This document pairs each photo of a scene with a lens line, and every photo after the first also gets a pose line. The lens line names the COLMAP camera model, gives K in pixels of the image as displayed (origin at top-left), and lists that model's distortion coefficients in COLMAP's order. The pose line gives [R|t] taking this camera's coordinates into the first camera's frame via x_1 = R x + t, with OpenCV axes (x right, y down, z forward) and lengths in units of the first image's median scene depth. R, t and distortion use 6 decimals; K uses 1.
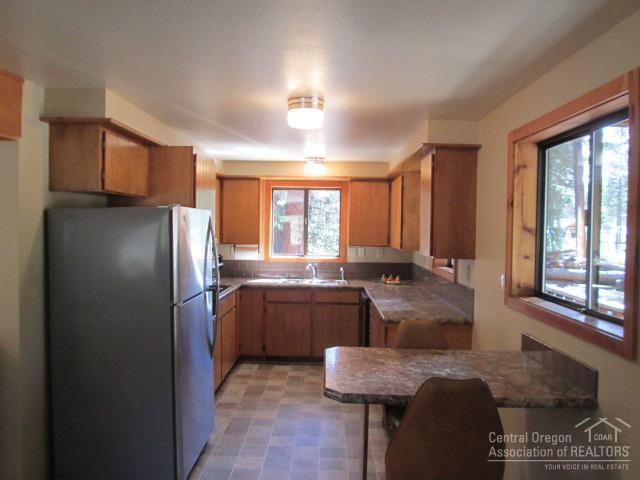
lens RADIAL K [[525.4, 0, 321.9], [0, 525.4, 241.5], [0, 0, 1]] dist [-0.041738, -0.001360]
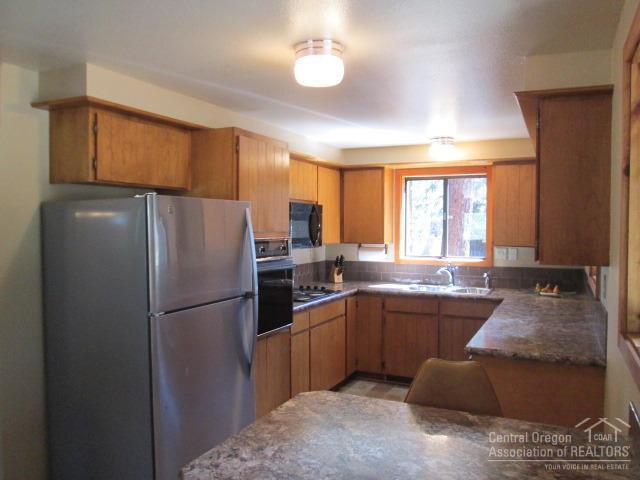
lens RADIAL K [[525.4, 0, 320.0], [0, 525.4, 241.7], [0, 0, 1]] dist [-0.041738, -0.001360]
pose [[0.912125, 0.000810, -0.409912, 0.146095], [-0.001632, 0.999997, -0.001654, 0.003761], [0.409909, 0.002178, 0.912124, 0.179121]]
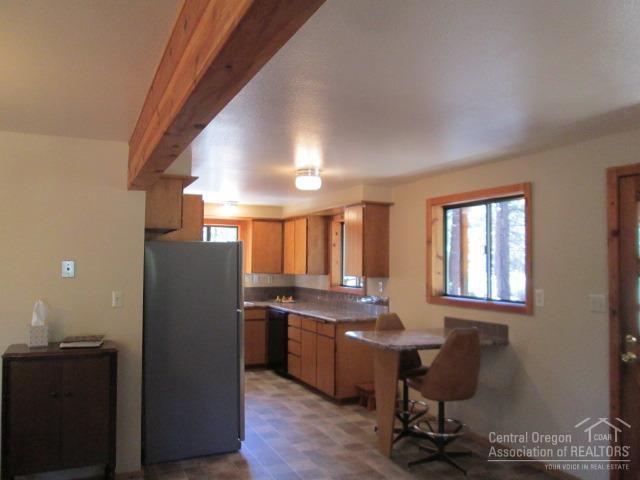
lens RADIAL K [[525.4, 0, 316.9], [0, 525.4, 239.8], [0, 0, 1]] dist [-0.041738, -0.001360]
pose [[0.907295, 0.010986, 0.420352, -0.341894], [0.017464, 0.997812, -0.063774, 0.011749], [-0.420133, 0.065203, 0.905117, -0.188422]]
